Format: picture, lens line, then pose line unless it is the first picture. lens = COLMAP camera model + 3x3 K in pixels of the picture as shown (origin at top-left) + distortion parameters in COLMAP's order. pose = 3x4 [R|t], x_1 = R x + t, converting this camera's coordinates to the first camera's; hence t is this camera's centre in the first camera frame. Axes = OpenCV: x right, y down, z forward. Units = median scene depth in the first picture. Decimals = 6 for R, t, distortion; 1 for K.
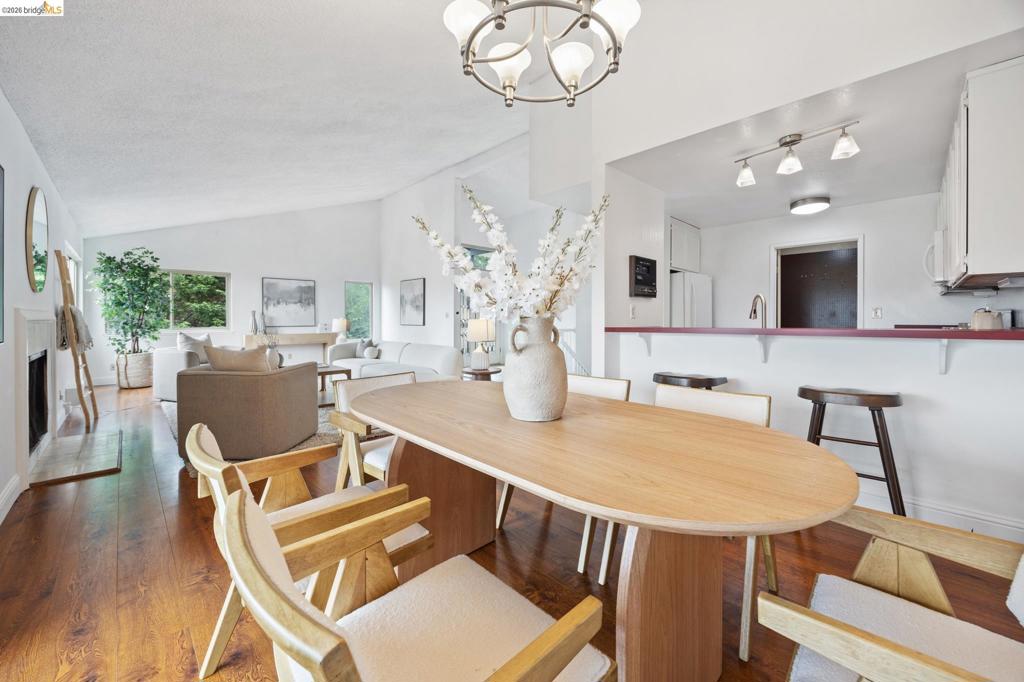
lens RADIAL K [[395.8, 0, 506.9], [0, 395.8, 324.5], [0, 0, 1]] dist [0.000837, 0.000072]
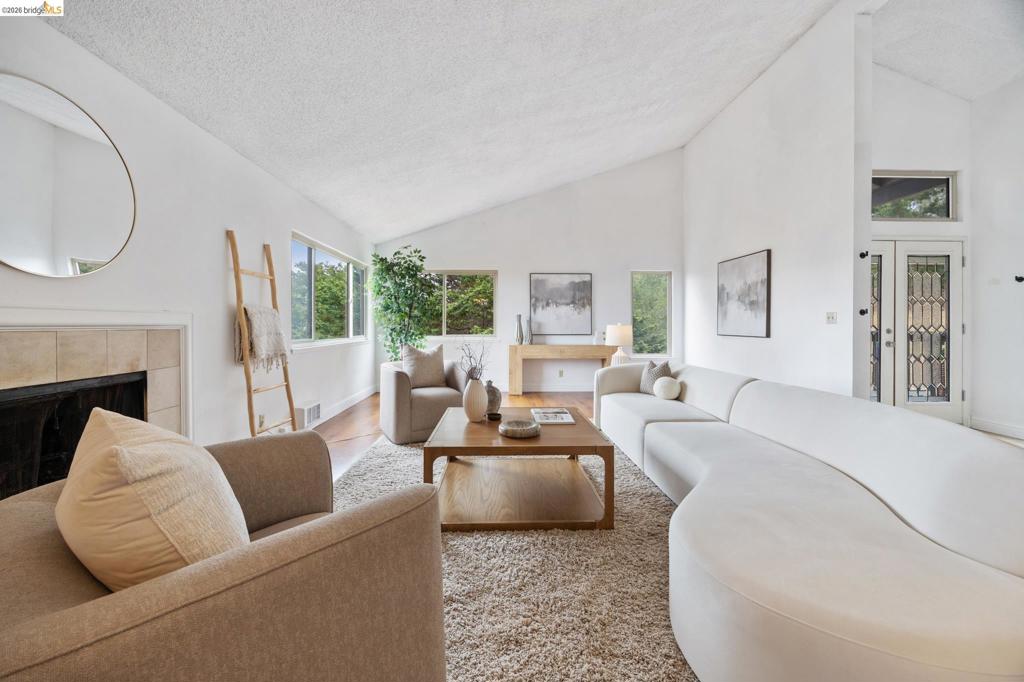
lens RADIAL K [[395.8, 0, 506.9], [0, 395.8, 324.5], [0, 0, 1]] dist [0.000837, 0.000072]
pose [[0.749477, -0.000167, -0.662031, -0.122427], [-0.011098, 0.999856, -0.012816, -0.004334], [0.661938, 0.016953, 0.749367, 0.369400]]
